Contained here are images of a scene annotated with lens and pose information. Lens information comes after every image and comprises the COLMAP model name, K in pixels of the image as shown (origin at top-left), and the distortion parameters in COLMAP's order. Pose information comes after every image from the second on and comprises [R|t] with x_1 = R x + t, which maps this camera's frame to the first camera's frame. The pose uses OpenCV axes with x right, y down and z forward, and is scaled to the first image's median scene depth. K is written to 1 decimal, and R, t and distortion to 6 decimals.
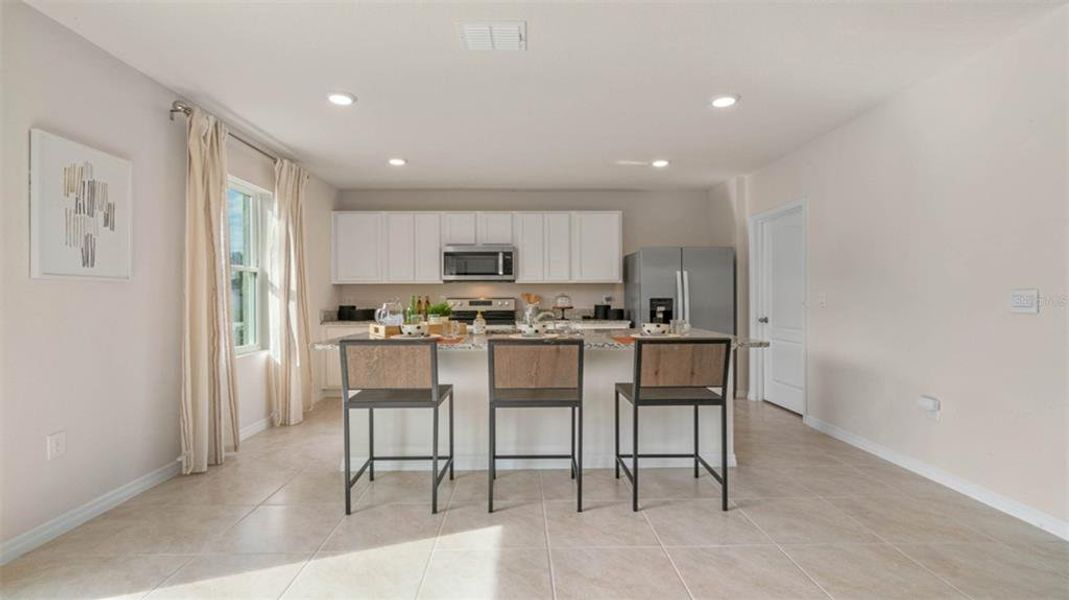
lens RADIAL K [[486.0, 0, 527.1], [0, 486.0, 302.6], [0, 0, 1]] dist [0.004331, 0.001486]
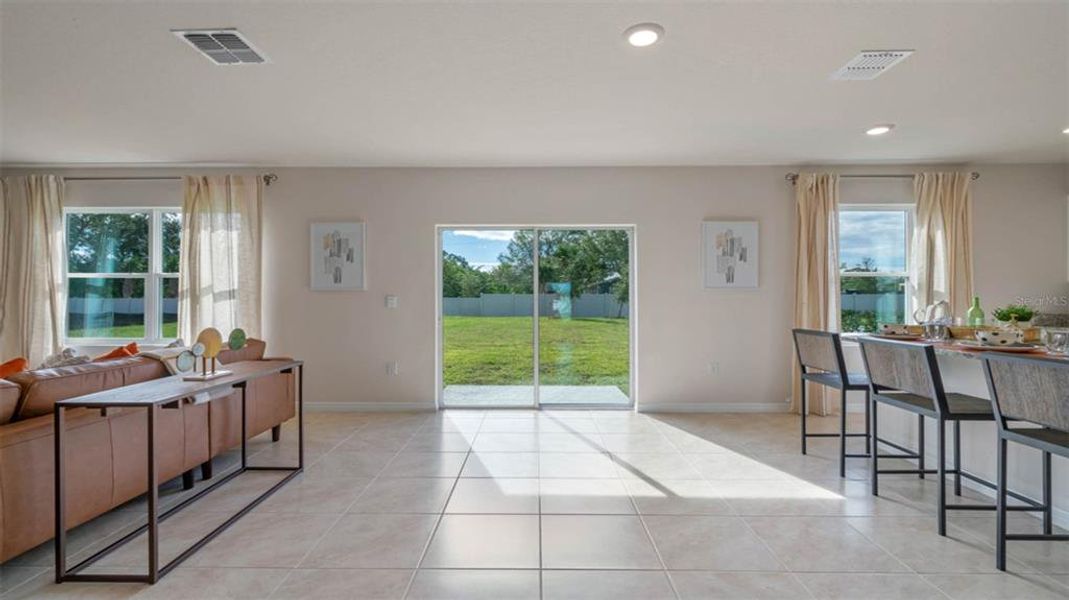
lens RADIAL K [[495.2, 0, 526.0], [0, 495.2, 296.9], [0, 0, 1]] dist [0.001672, 0.003146]
pose [[-0.031575, 0.001054, -0.999501, 0.504209], [-0.010942, 0.999939, 0.001401, -0.004979], [0.999441, 0.010981, -0.031562, 0.114524]]
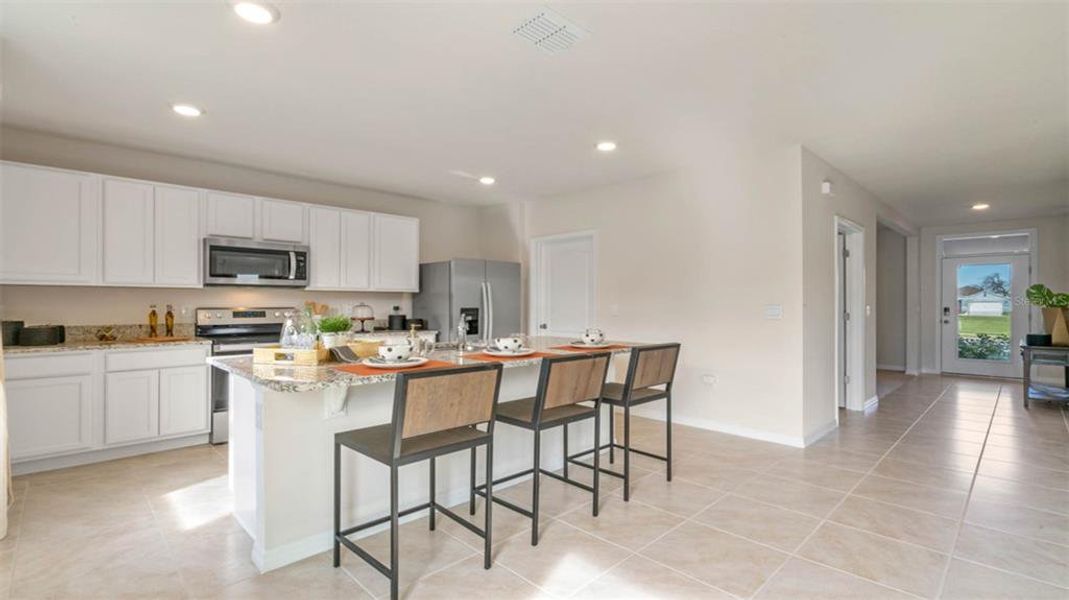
lens RADIAL K [[486.0, 0, 524.6], [0, 486.0, 301.8], [0, 0, 1]] dist [0.004331, 0.001486]
pose [[0.734110, 0.007200, 0.678992, -0.335665], [0.002047, 0.999916, -0.012816, -0.008799], [-0.679027, 0.010799, 0.734034, 0.152888]]
